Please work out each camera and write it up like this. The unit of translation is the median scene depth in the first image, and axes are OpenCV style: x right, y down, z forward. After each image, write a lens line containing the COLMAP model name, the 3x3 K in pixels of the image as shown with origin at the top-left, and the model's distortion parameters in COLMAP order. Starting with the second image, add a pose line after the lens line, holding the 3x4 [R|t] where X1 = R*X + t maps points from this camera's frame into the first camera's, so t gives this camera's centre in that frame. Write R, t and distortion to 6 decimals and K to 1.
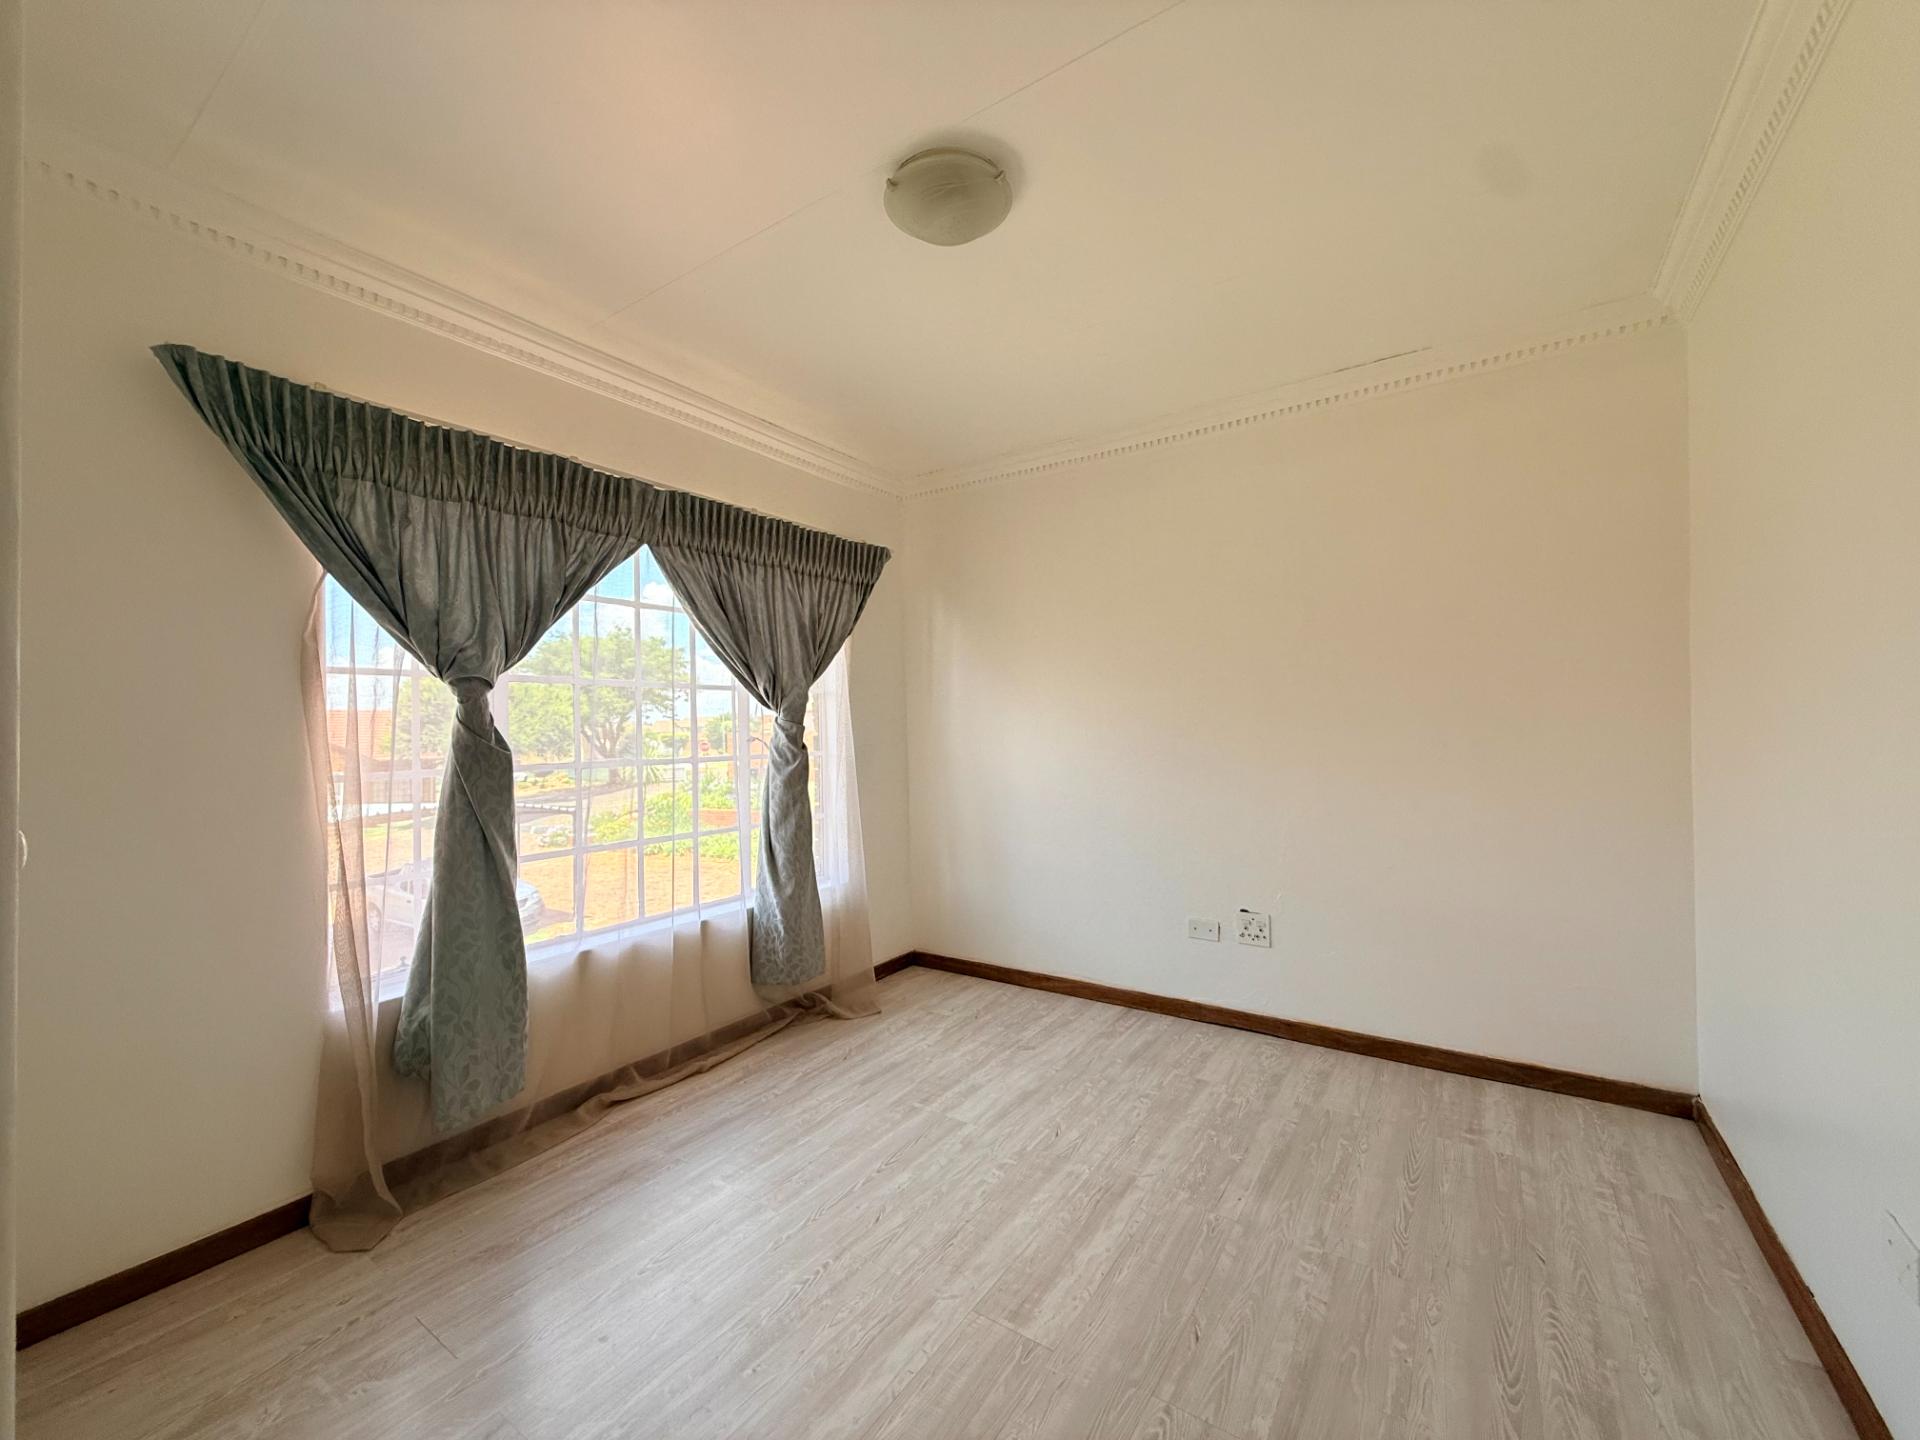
lens RADIAL K [[766.6, 0, 960.7], [0, 766.6, 727.6], [0, 0, 1]] dist [0.003341, 0.000286]
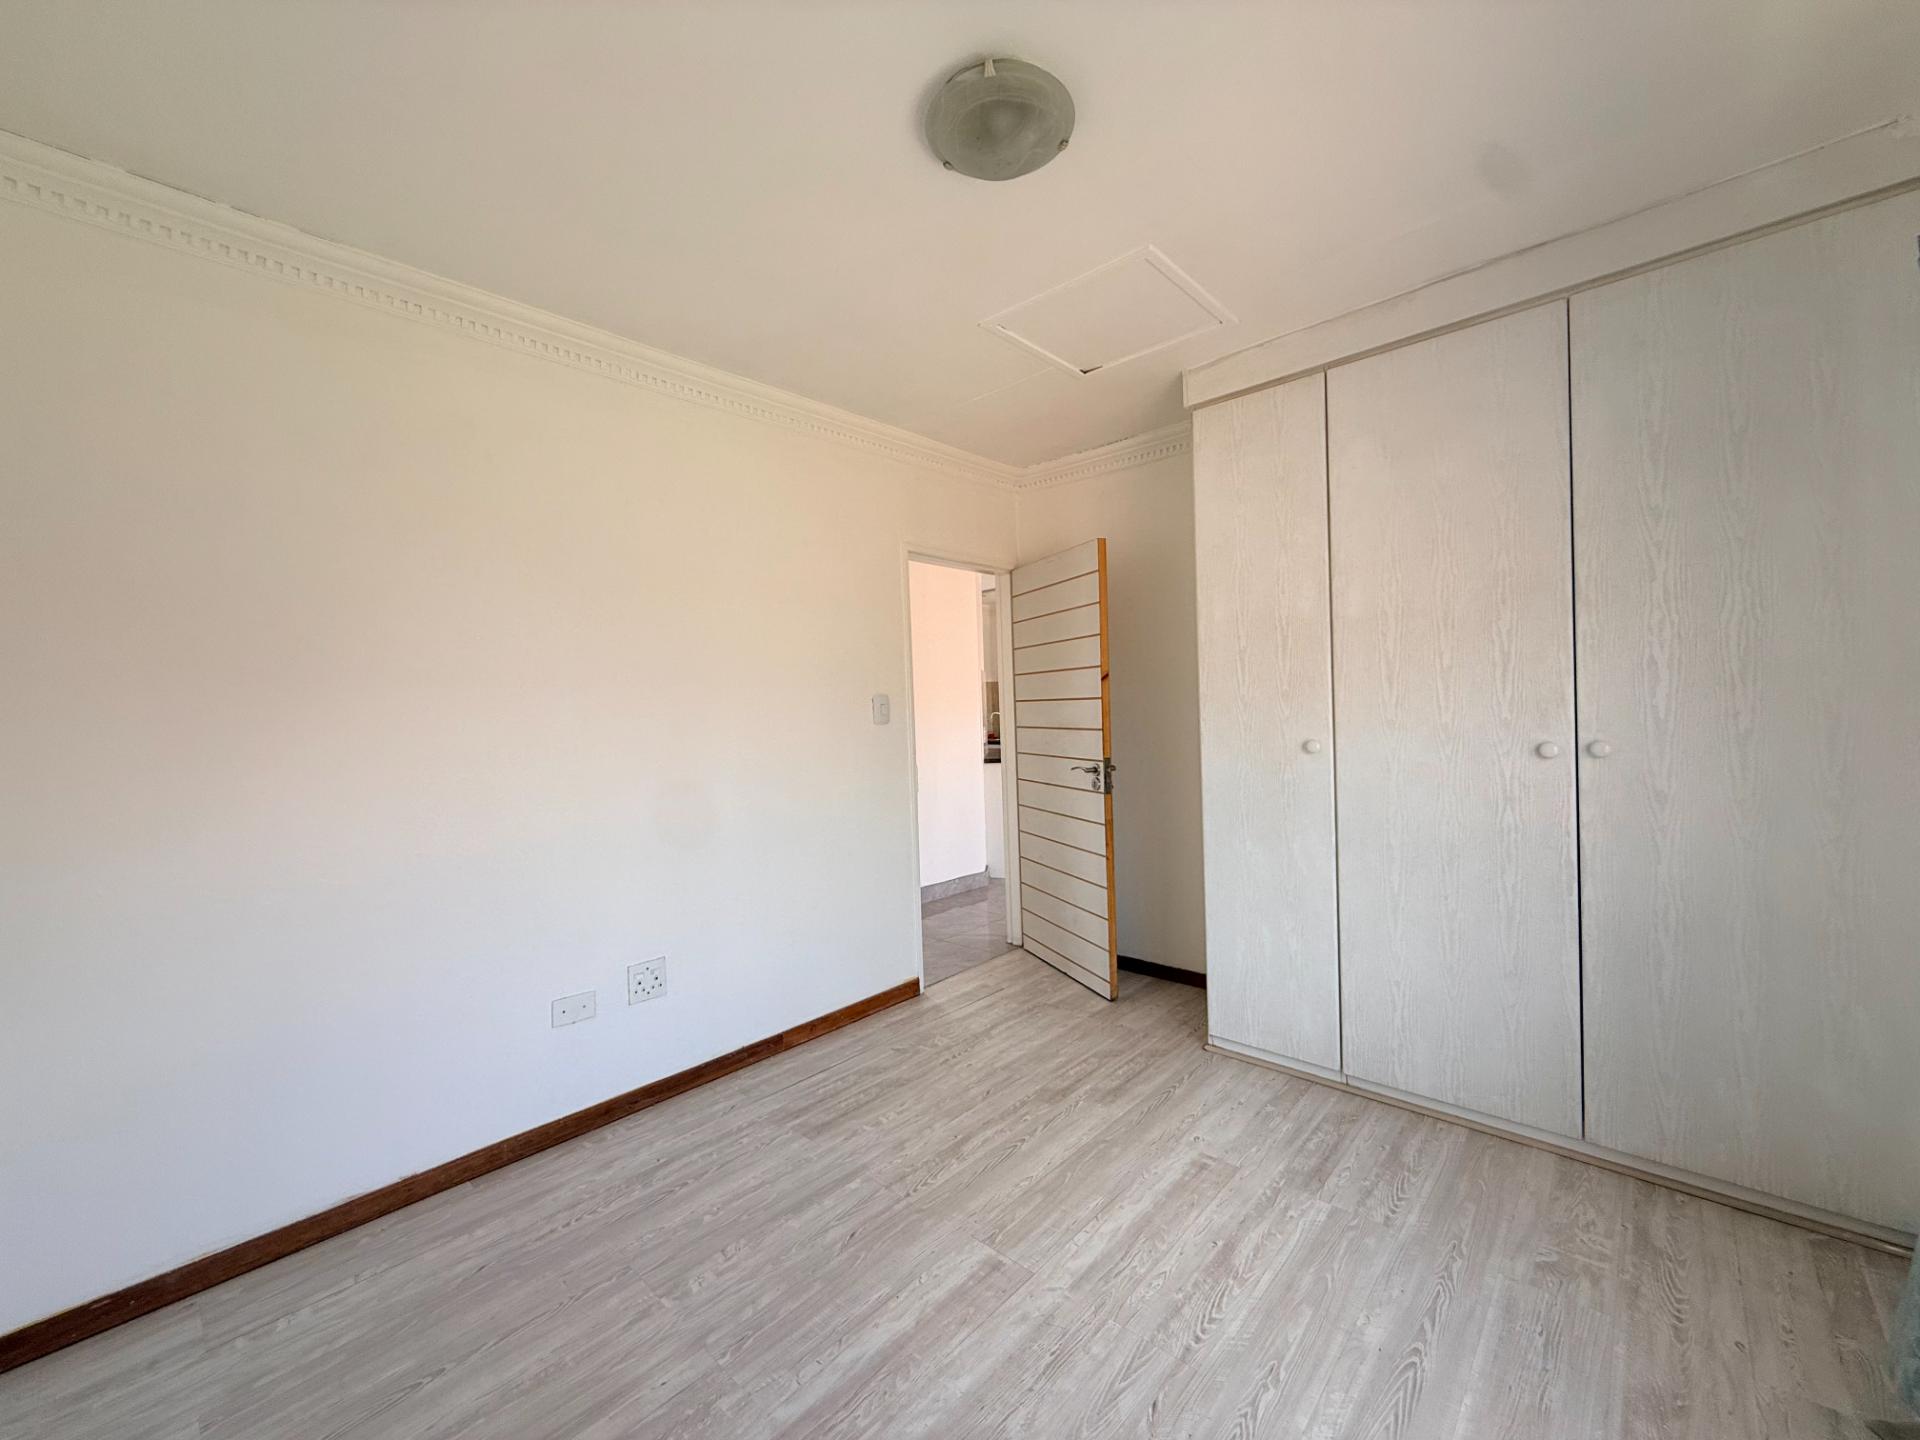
lens RADIAL K [[766.6, 0, 964.8], [0, 766.6, 724.5], [0, 0, 1]] dist [0.003341, 0.000286]
pose [[-0.989159, 0.044593, 0.139913, -0.075134], [0.047423, 0.998731, 0.016953, -0.031323], [-0.138980, 0.023404, -0.990019, 2.113673]]
